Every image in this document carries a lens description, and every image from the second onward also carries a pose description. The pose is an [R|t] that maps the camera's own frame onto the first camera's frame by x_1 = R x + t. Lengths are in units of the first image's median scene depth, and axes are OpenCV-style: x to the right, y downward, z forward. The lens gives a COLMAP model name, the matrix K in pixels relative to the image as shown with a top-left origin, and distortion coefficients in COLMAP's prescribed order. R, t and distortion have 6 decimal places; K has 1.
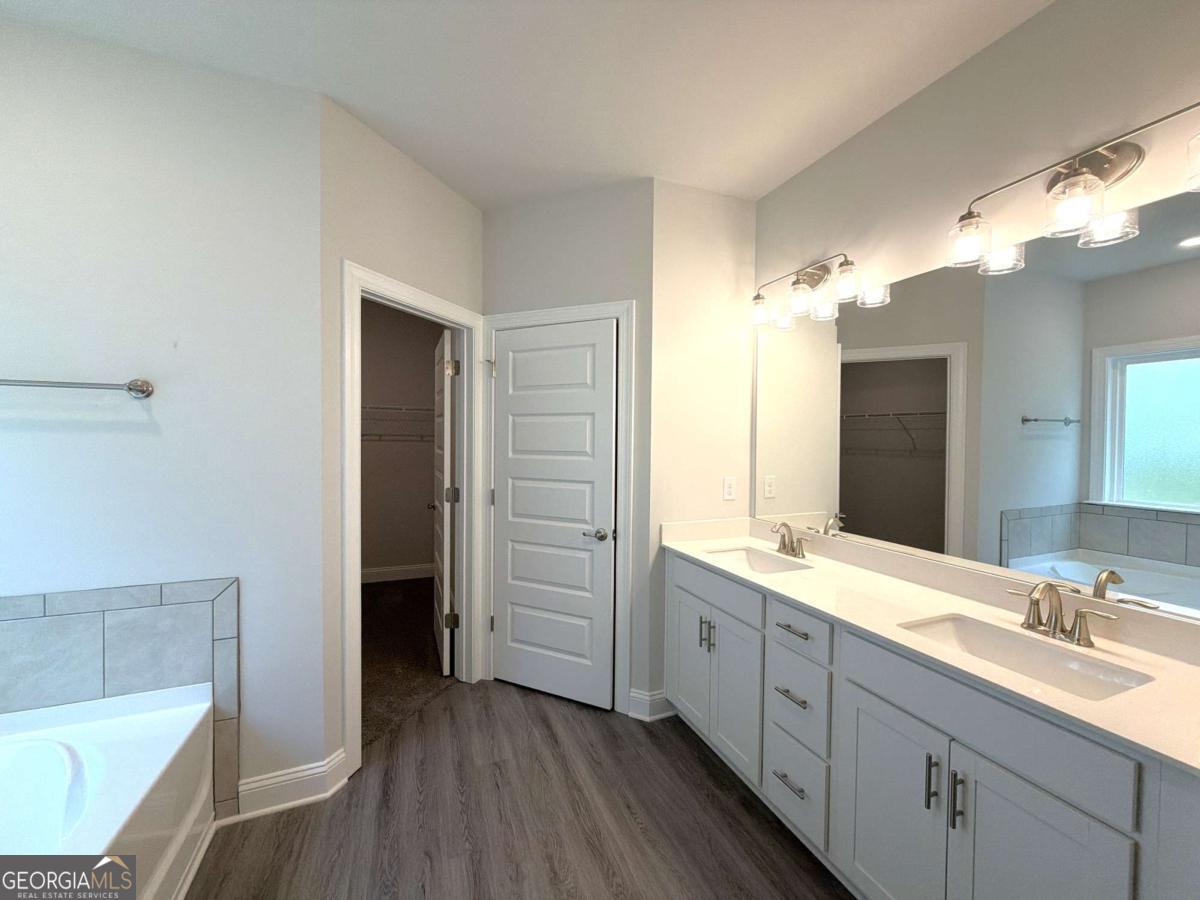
lens RADIAL K [[478.9, 0, 601.3], [0, 478.9, 449.1], [0, 0, 1]] dist [0.000403, 0.000139]
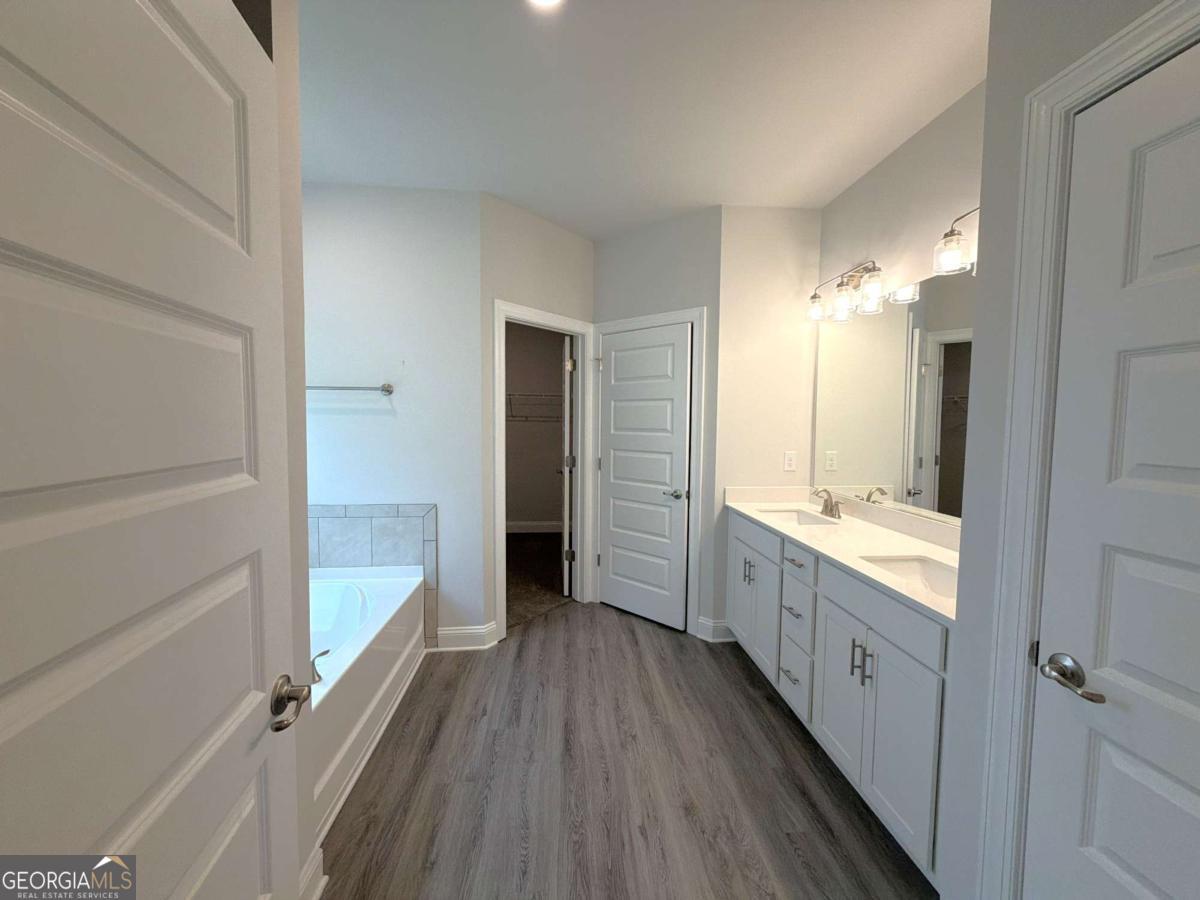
lens RADIAL K [[478.9, 0, 602.2], [0, 478.9, 448.2], [0, 0, 1]] dist [0.000403, 0.000139]
pose [[0.956719, 0.016520, -0.290543, 0.206606], [-0.005877, 0.999281, 0.037466, 0.011311], [0.290952, -0.034137, 0.956128, -0.316565]]
